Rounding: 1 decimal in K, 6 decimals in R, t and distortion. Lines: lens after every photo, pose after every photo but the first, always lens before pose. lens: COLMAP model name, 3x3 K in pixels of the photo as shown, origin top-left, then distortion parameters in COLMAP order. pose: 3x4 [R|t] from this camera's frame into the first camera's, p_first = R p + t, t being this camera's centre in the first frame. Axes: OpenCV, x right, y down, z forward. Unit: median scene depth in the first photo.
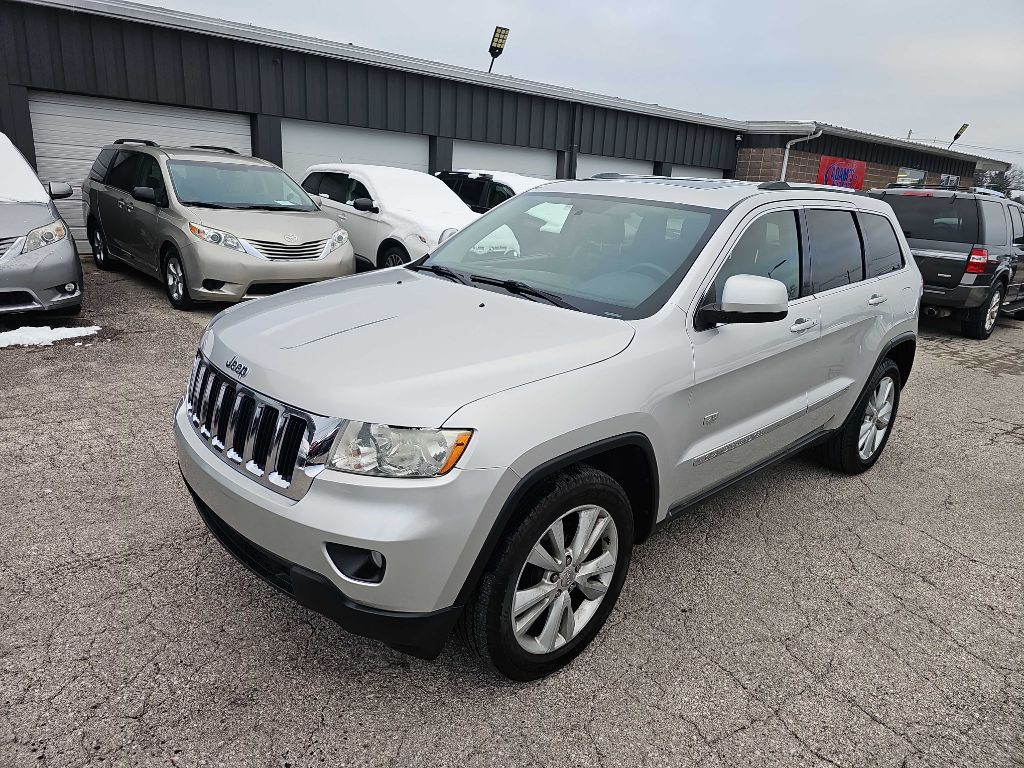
lens RADIAL K [[670.4, 0, 510.6], [0, 670.4, 373.4], [0, 0, 1]] dist [0.049093, -0.035791]
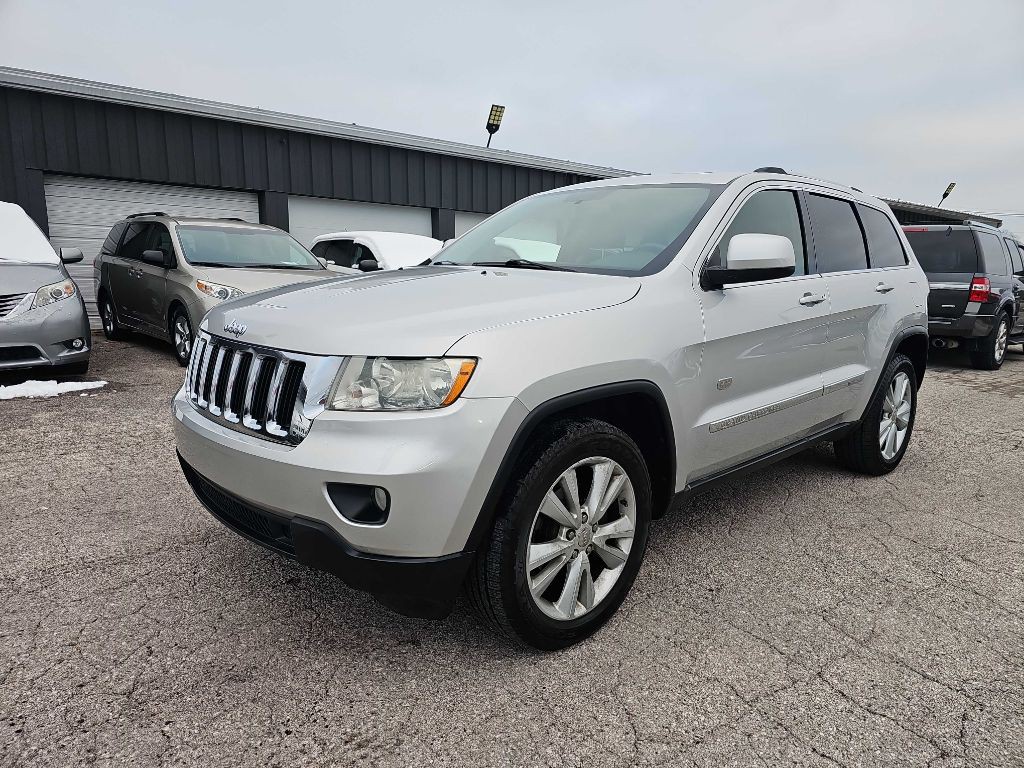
lens RADIAL K [[670.4, 0, 513.6], [0, 670.4, 379.1], [0, 0, 1]] dist [0.049093, -0.035791]
pose [[0.999064, -0.042805, -0.006288, 0.000577], [0.041951, 0.993989, -0.101122, 0.146063], [0.010579, 0.100763, 0.994854, 0.032733]]
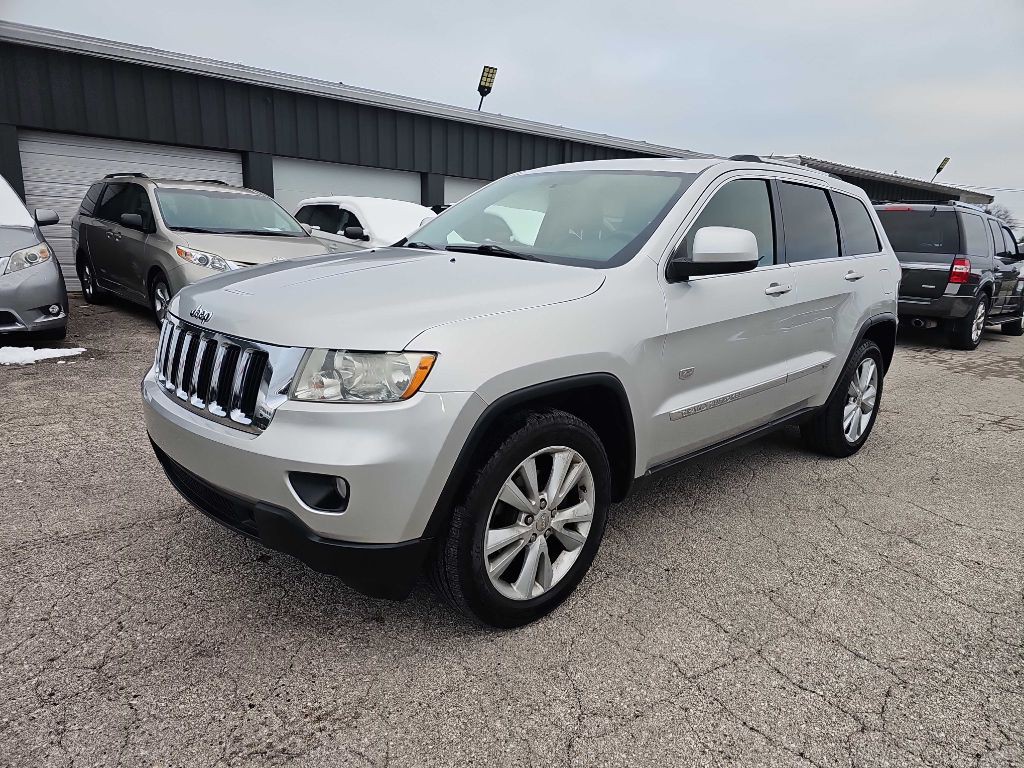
lens RADIAL K [[670.4, 0, 519.5], [0, 670.4, 386.4], [0, 0, 1]] dist [0.049093, -0.035791]
pose [[0.999552, -0.025960, 0.014927, 0.034227], [0.026566, 0.998768, -0.041913, 0.121729], [-0.013820, 0.042291, 0.999010, 0.009753]]
